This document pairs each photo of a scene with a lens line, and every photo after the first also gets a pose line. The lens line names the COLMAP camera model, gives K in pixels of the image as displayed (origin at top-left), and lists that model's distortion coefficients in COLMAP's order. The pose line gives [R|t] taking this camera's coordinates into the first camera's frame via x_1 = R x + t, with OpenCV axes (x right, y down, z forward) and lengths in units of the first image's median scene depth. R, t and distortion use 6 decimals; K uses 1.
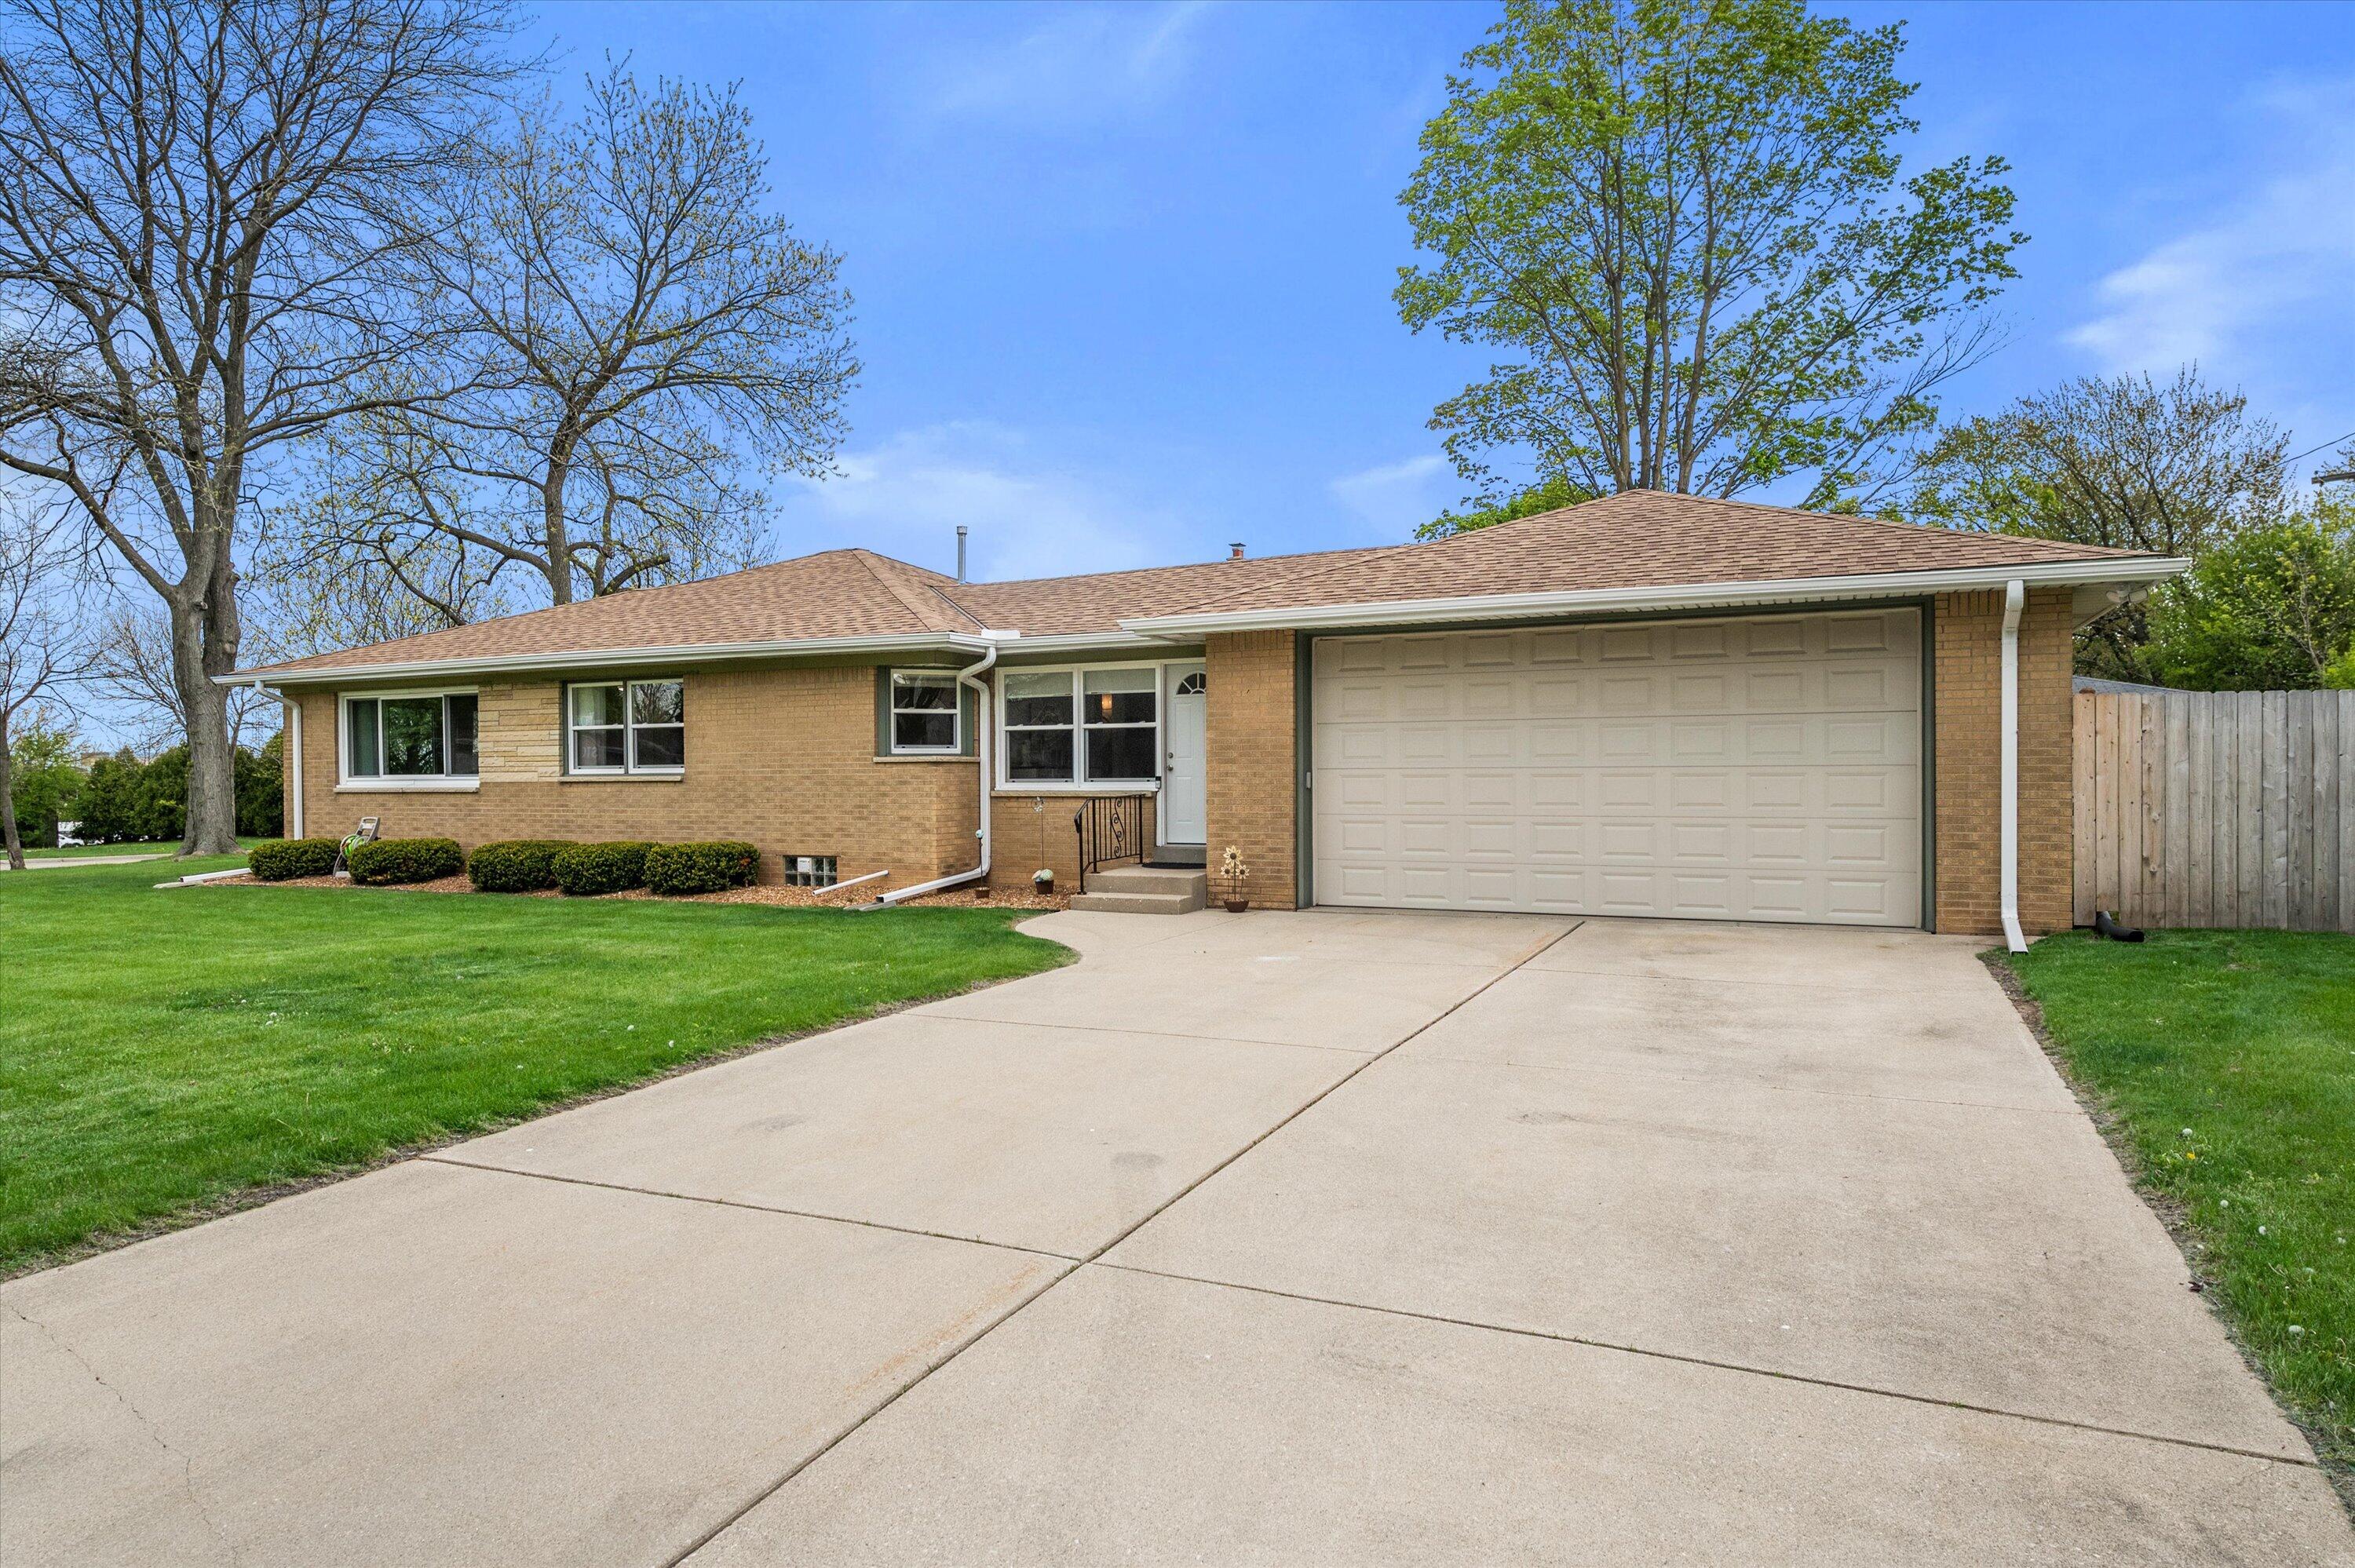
lens RADIAL K [[957.3, 0, 1179.7], [0, 957.3, 782.0], [0, 0, 1]] dist [-0.007381, 0.000849]
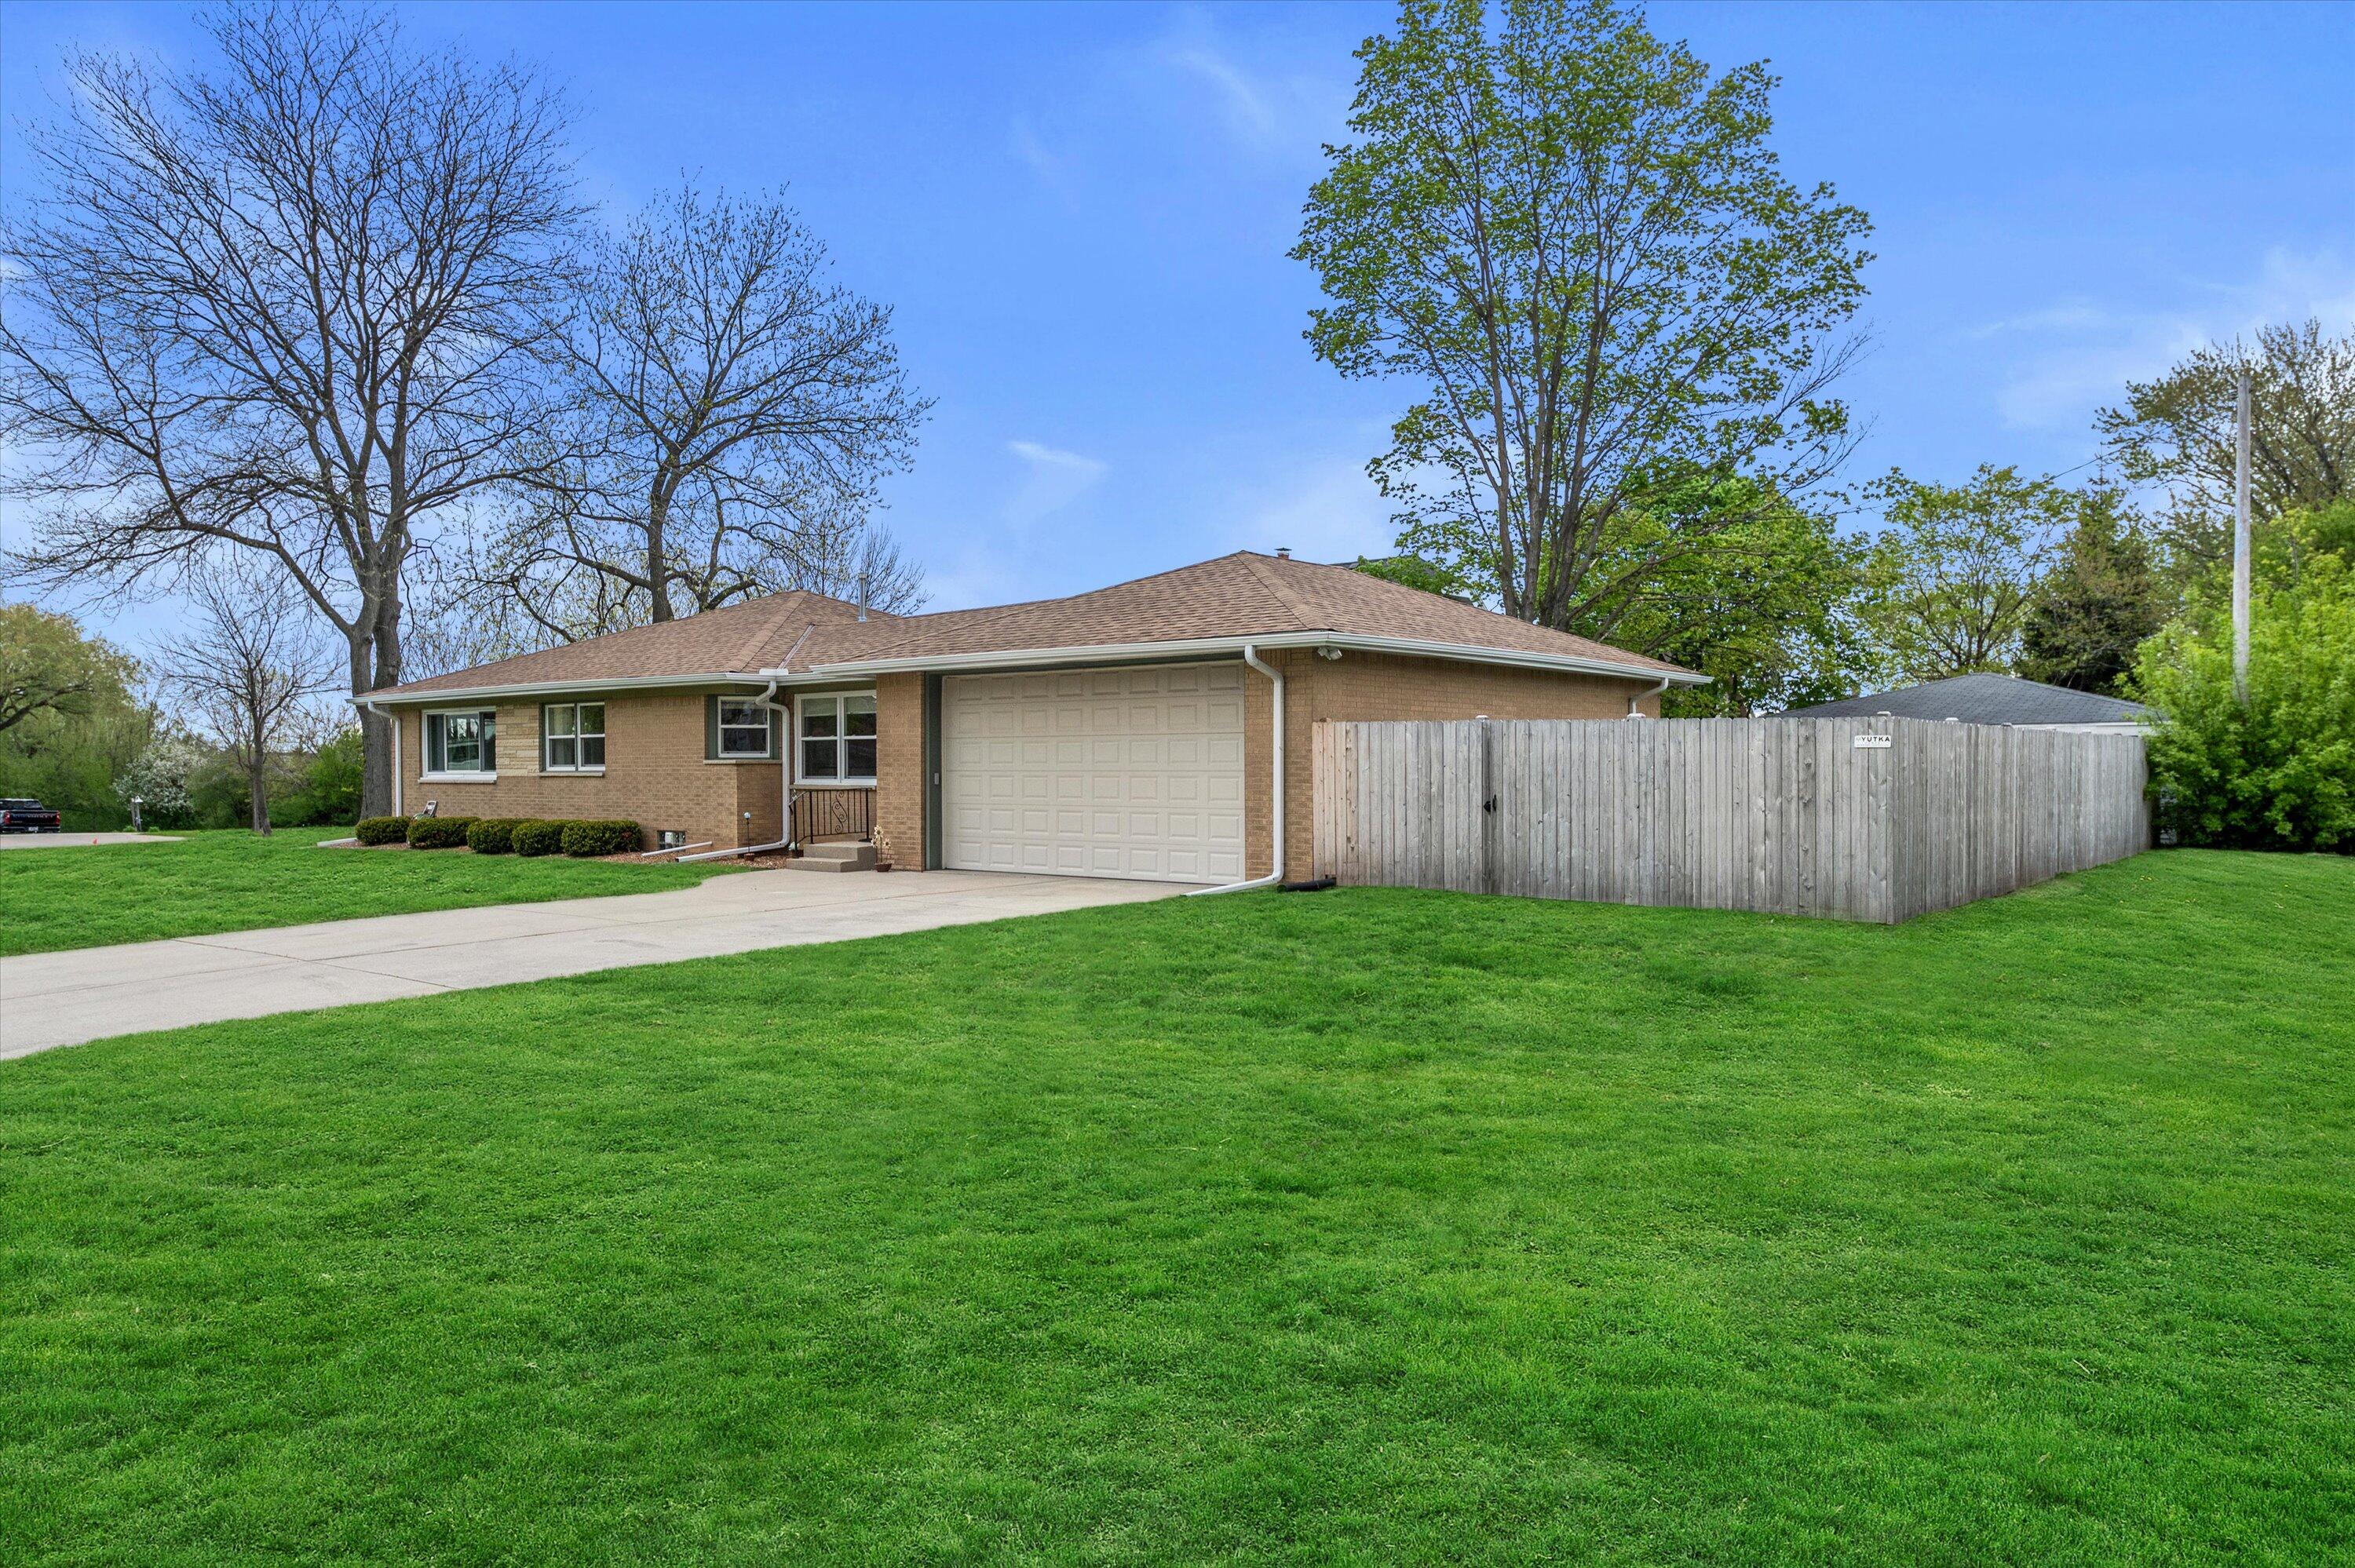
lens RADIAL K [[957.3, 0, 1175.3], [0, 957.3, 784.1], [0, 0, 1]] dist [-0.007381, 0.000849]
pose [[0.987911, 0.006057, -0.154906, 0.526901], [-0.004764, 0.999951, 0.008721, -0.006111], [0.154951, -0.007878, 0.987891, -0.245226]]
